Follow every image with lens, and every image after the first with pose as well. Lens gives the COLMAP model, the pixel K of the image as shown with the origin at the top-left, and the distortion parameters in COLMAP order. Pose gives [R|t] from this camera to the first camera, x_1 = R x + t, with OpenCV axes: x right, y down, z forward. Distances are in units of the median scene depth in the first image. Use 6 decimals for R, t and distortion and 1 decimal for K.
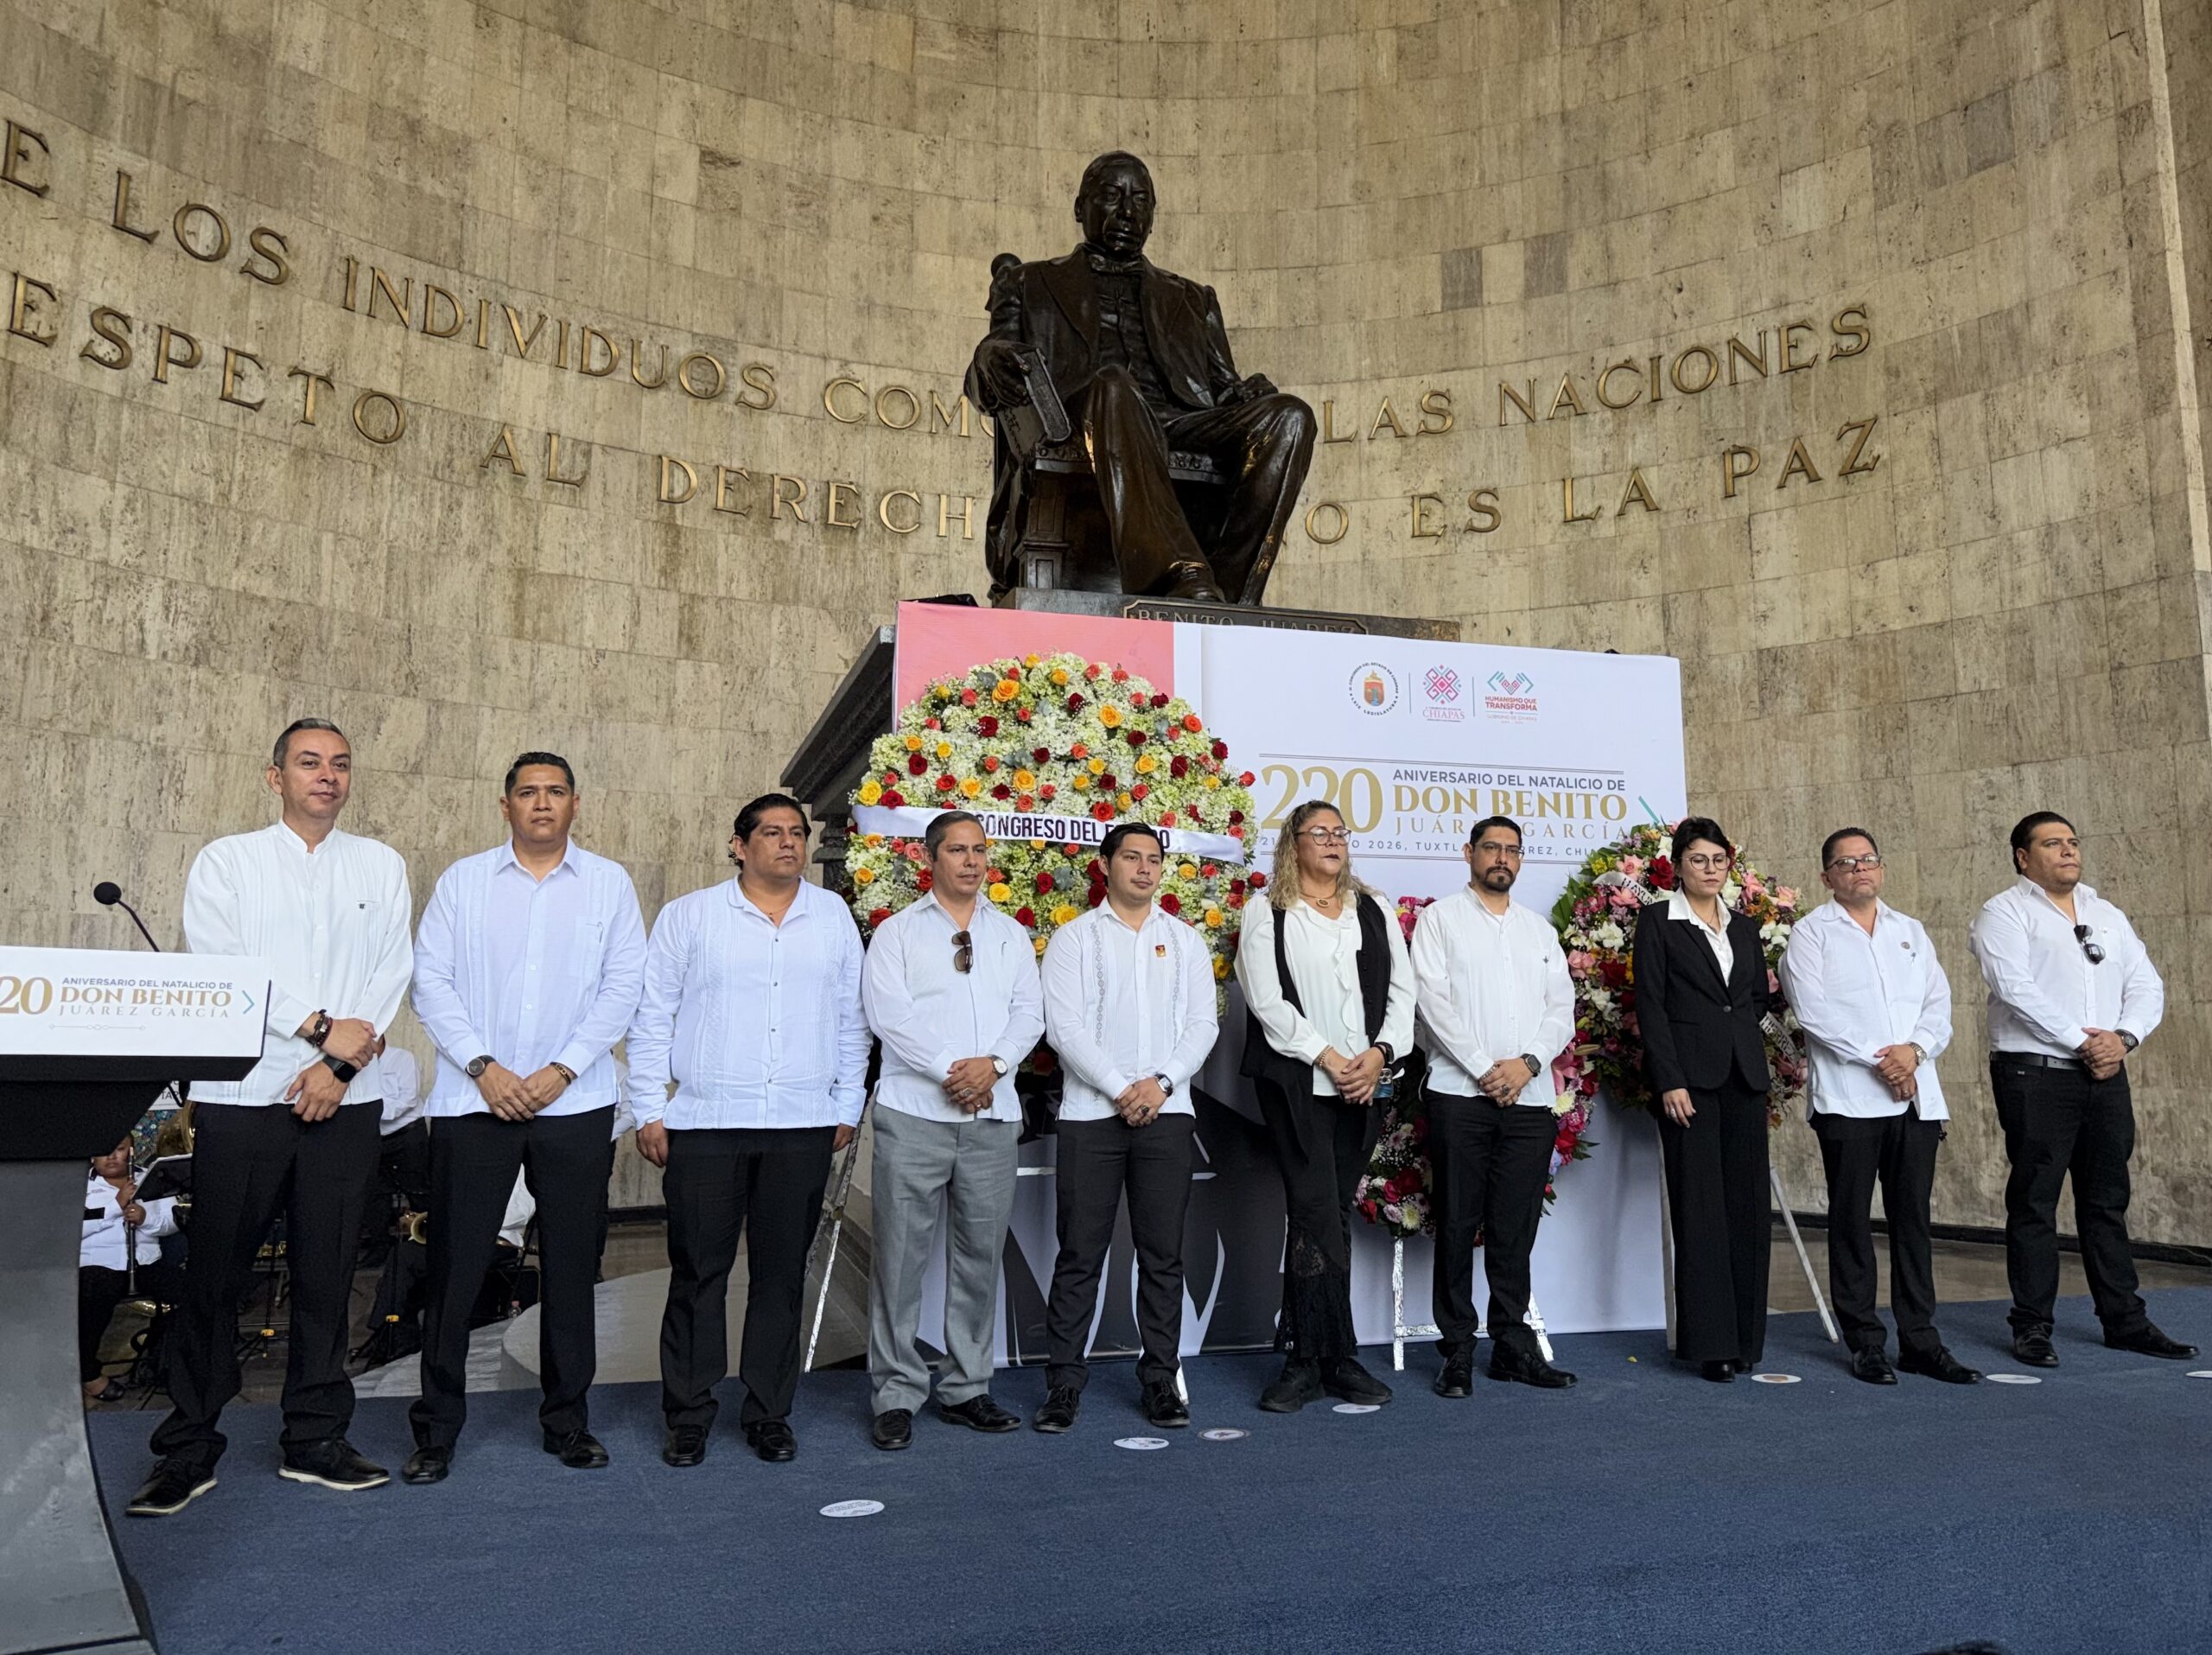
lens RADIAL K [[1710.2, 0, 1214.7], [0, 1710.2, 734.4], [0, 0, 1]] dist [0.198600, -0.456744]
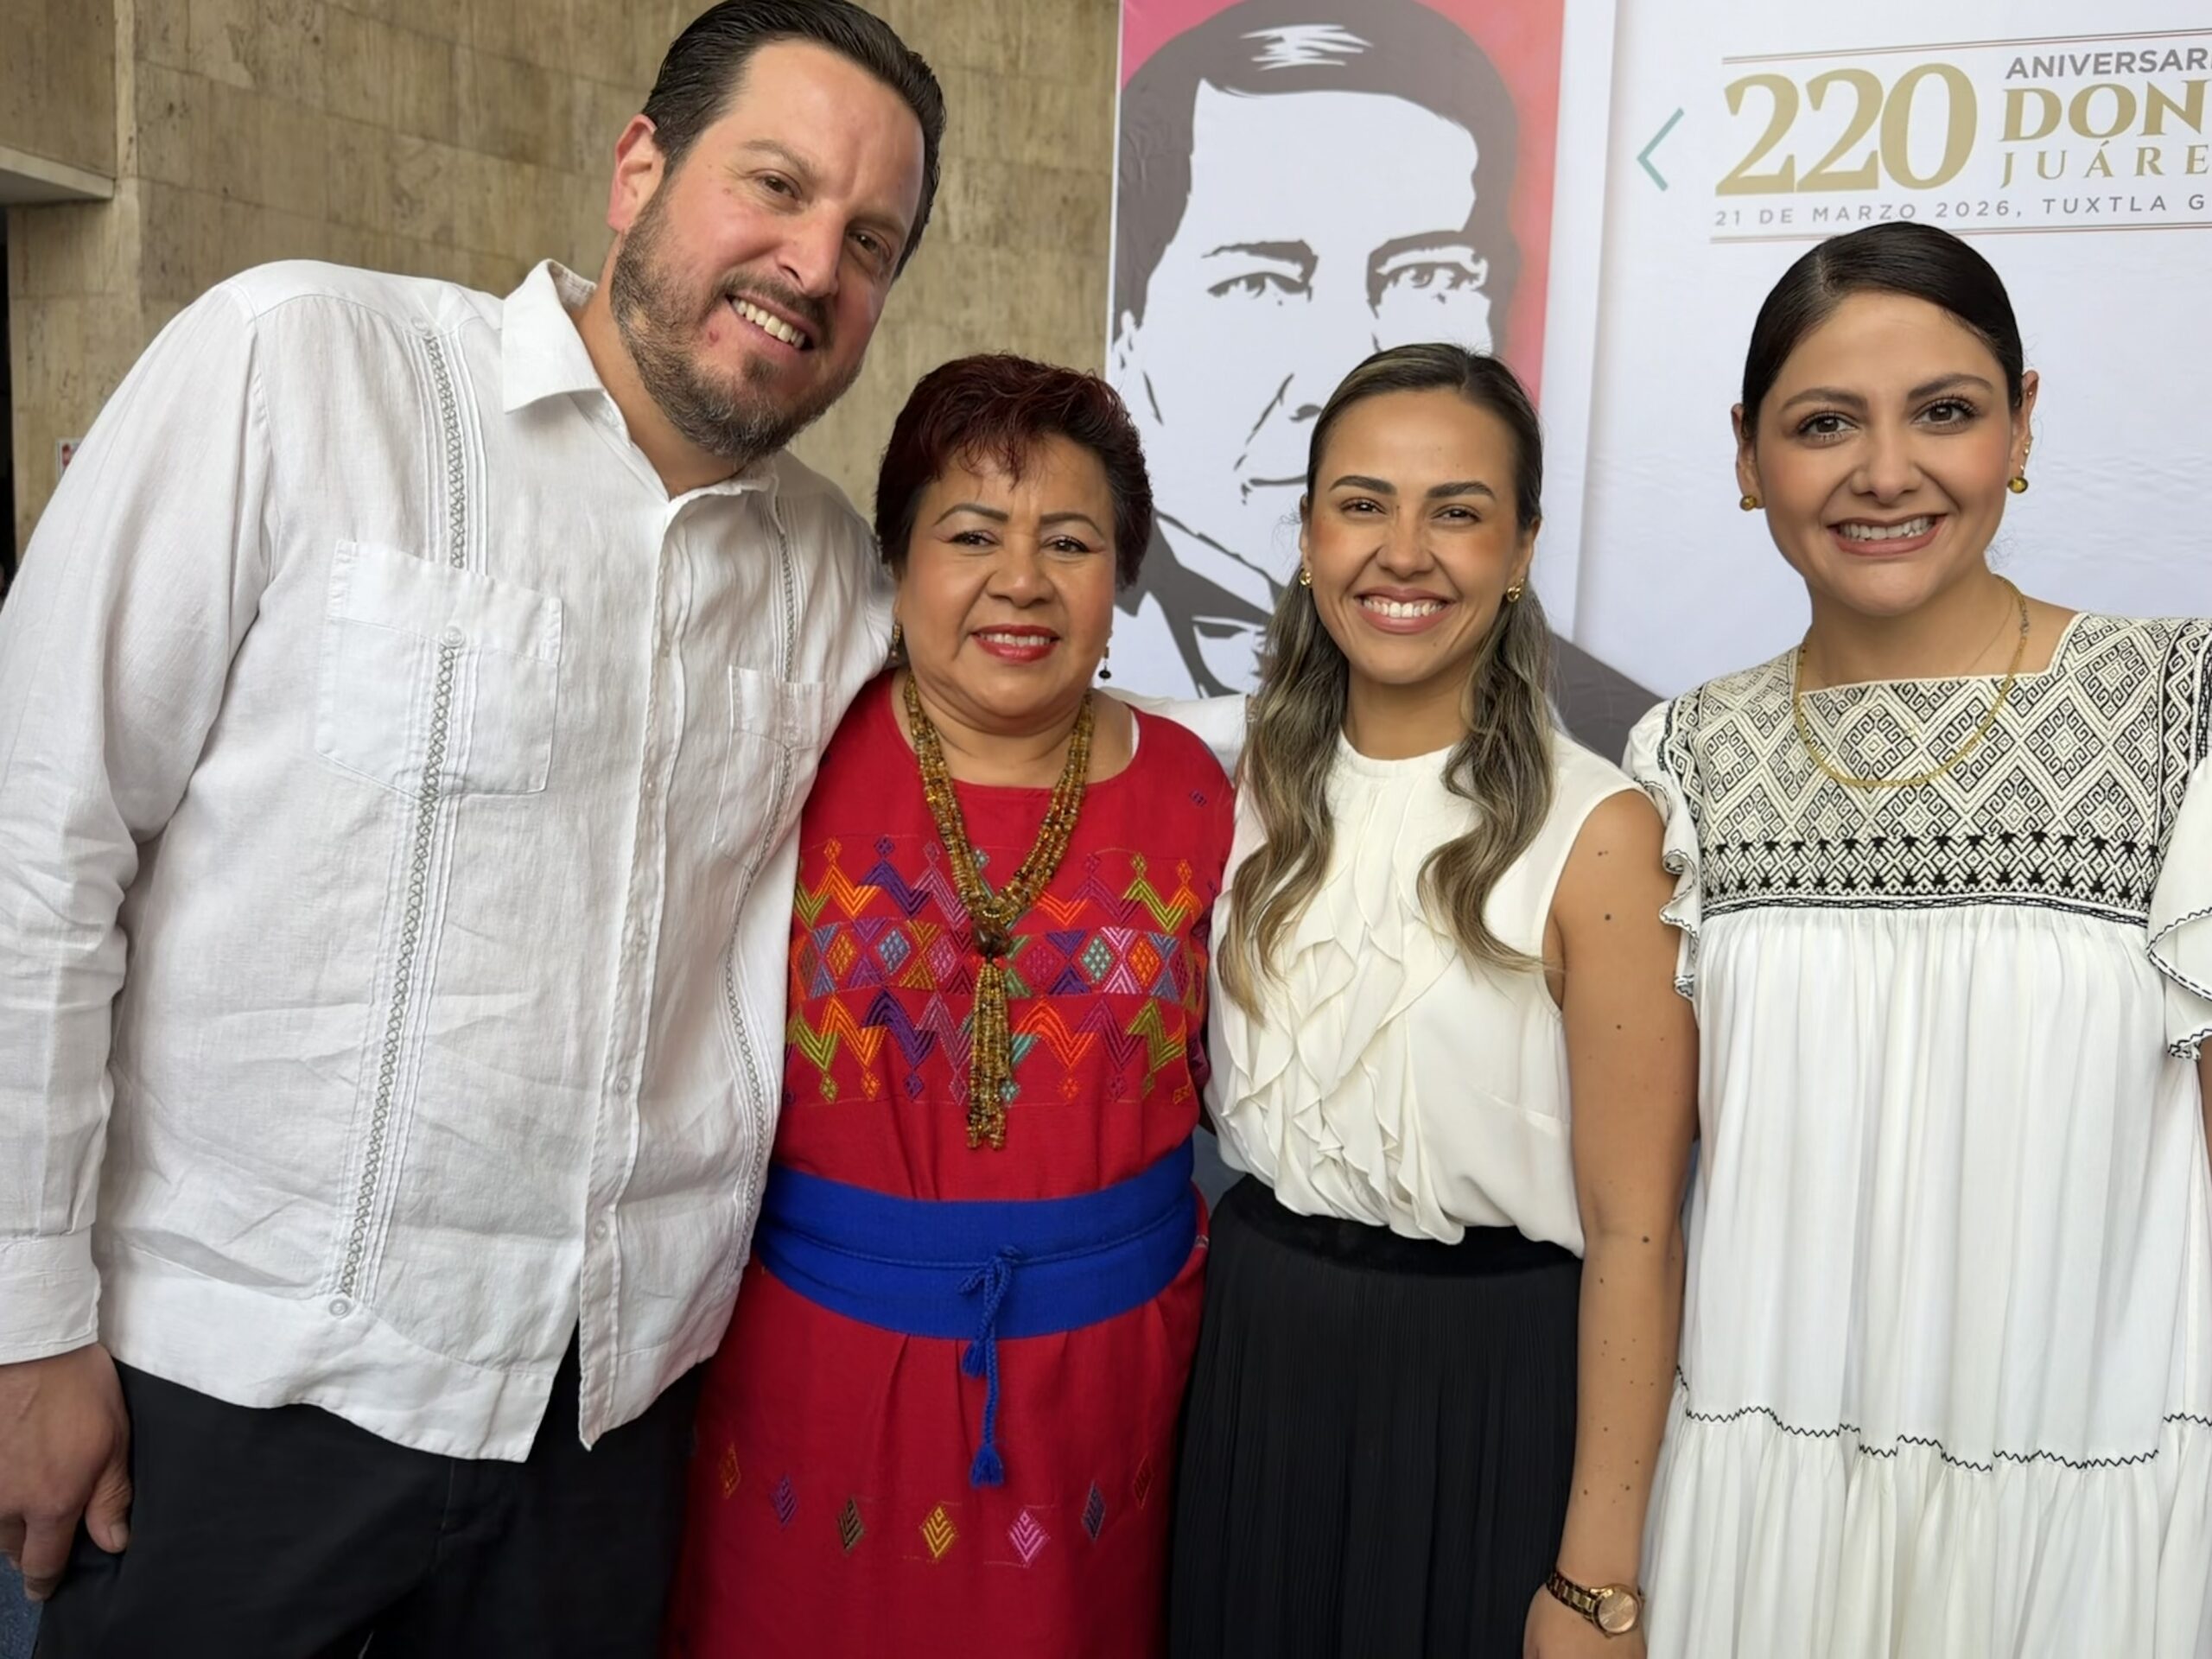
lens RADIAL K [[1758.6, 0, 1115.5], [0, 1758.6, 830.0], [0, 0, 1]] dist [0.008843, -0.015857]
pose [[0.796365, 0.098180, -0.596795, 0.097435], [0.057253, 0.970068, 0.235986, 0.044951], [0.602101, -0.222099, 0.766907, 0.157955]]
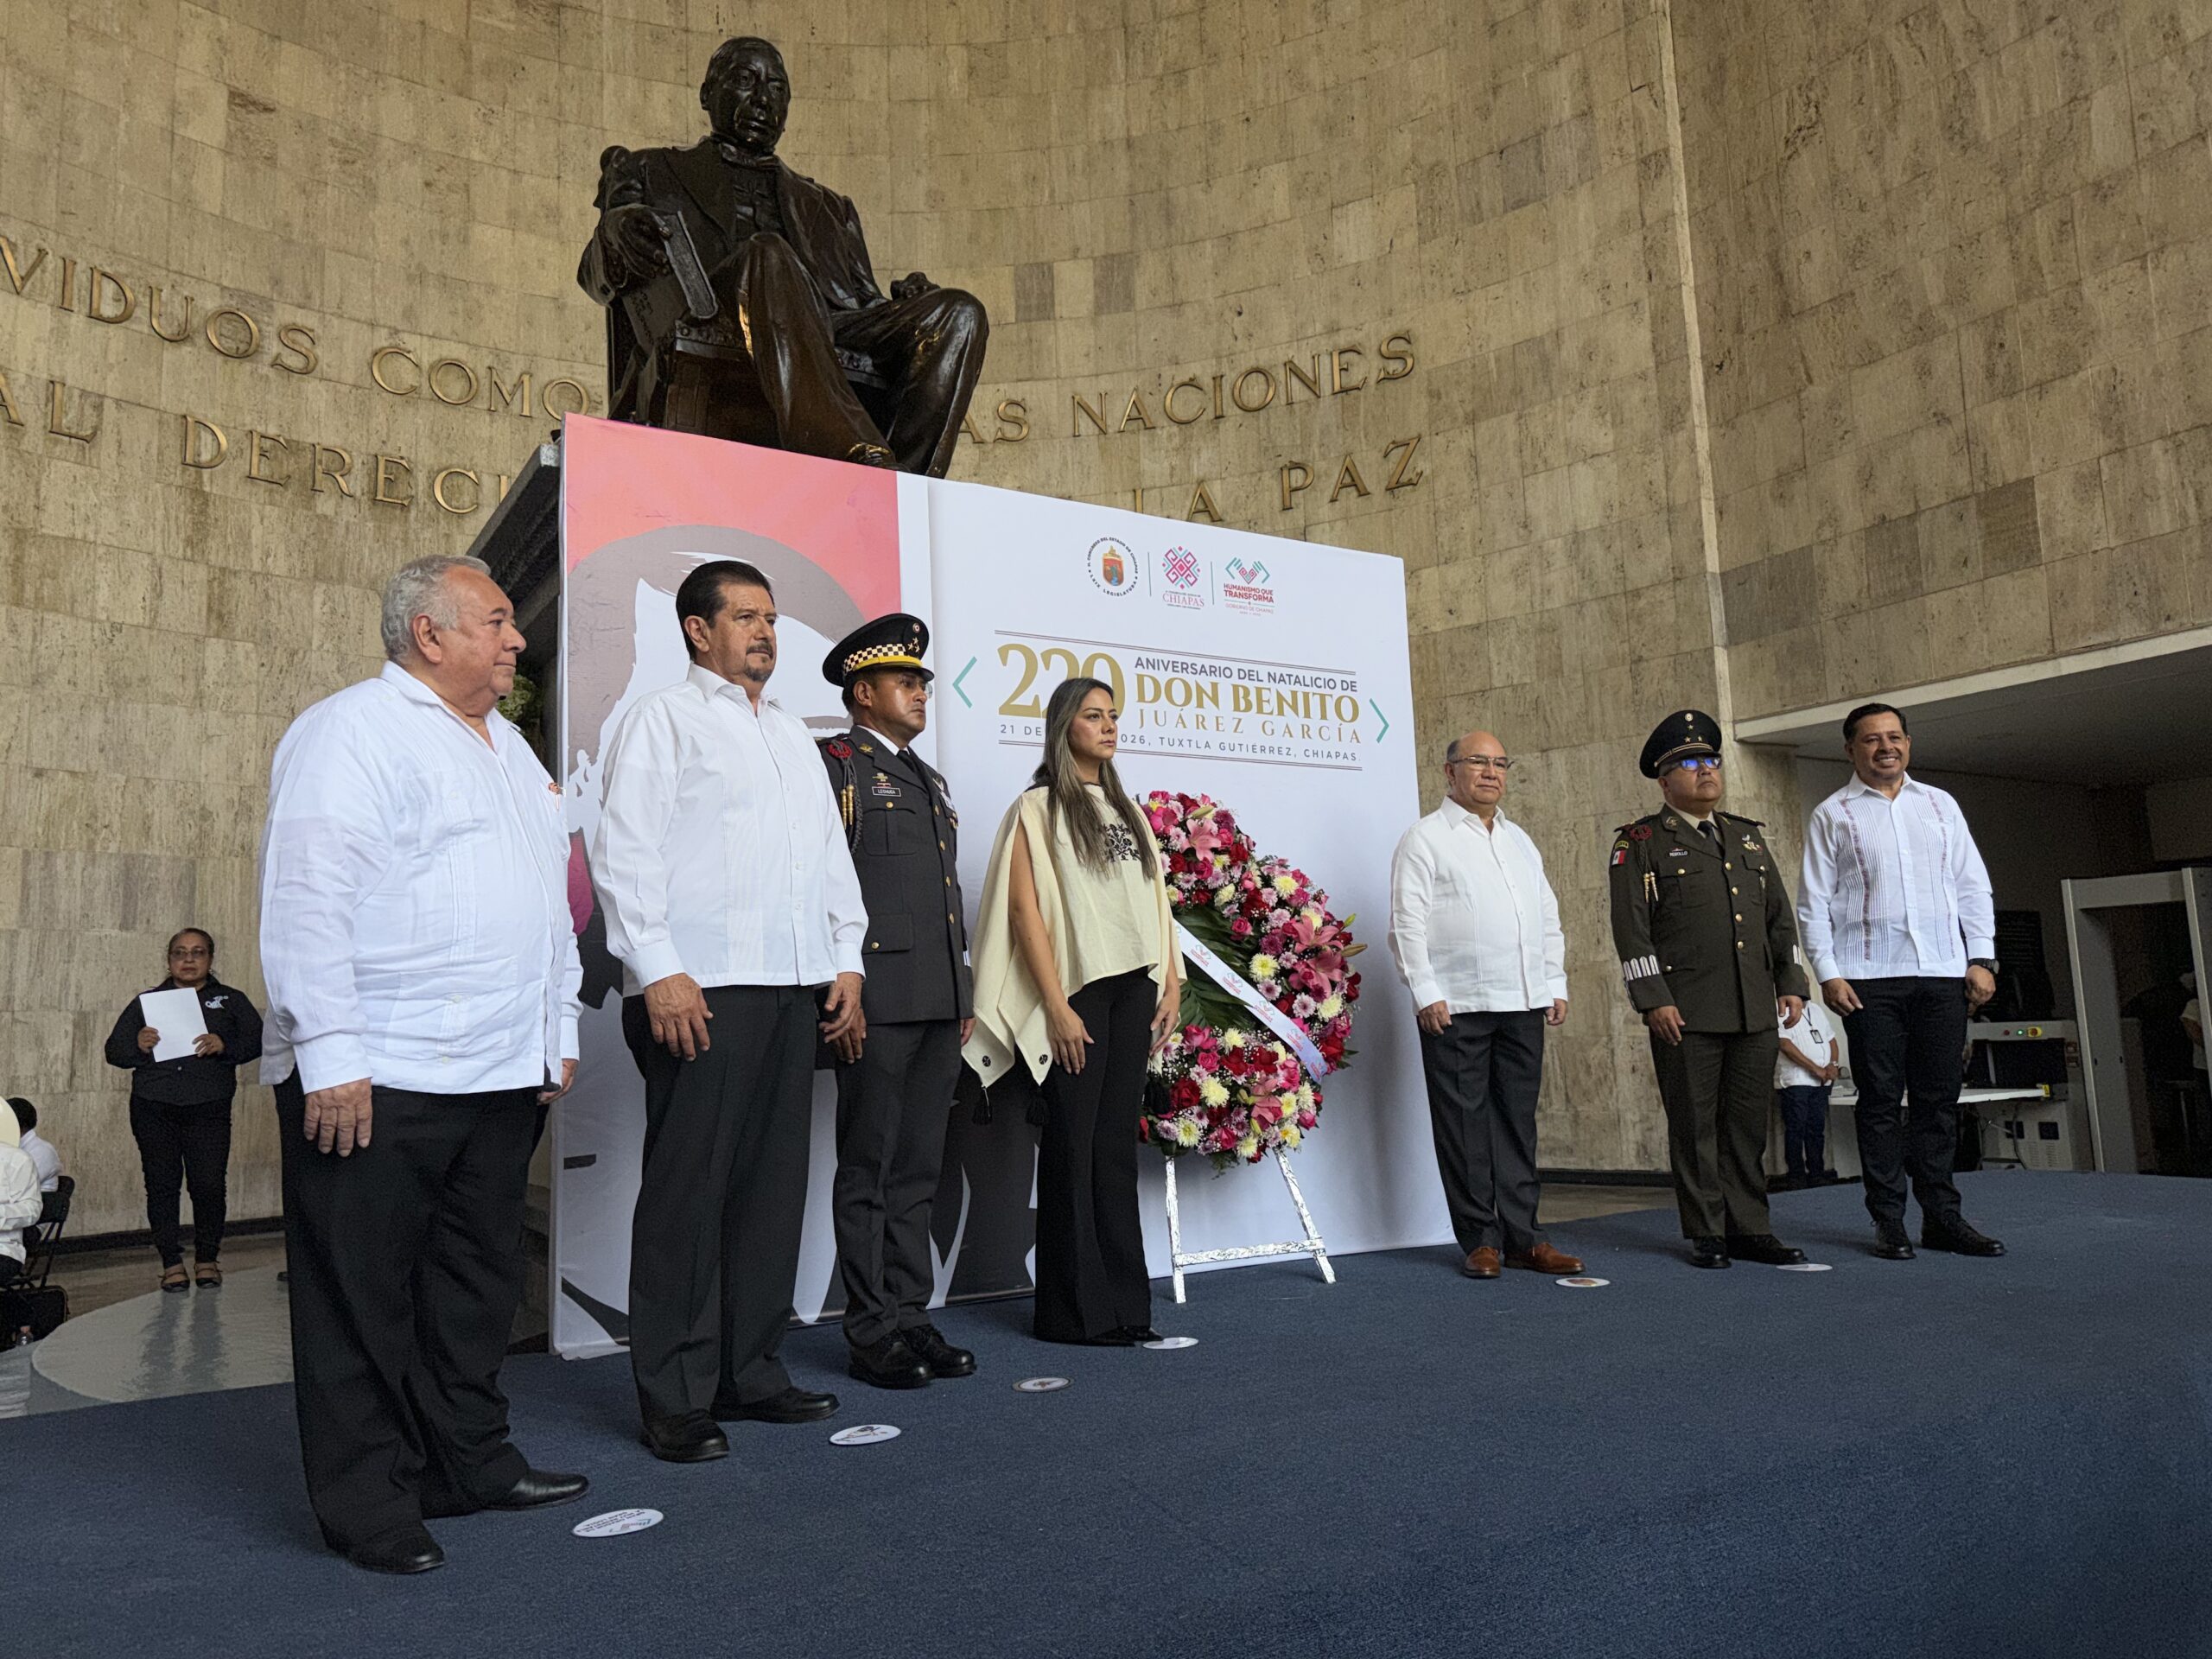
lens RADIAL K [[1575.1, 0, 1071.7], [0, 1575.1, 821.1], [0, 0, 1]] dist [0.015997, -0.012399]
pose [[0.976208, -0.003291, 0.216812, -0.045557], [-0.001182, 0.999789, 0.020498, 0.038053], [-0.216834, -0.020267, 0.975998, 0.083831]]
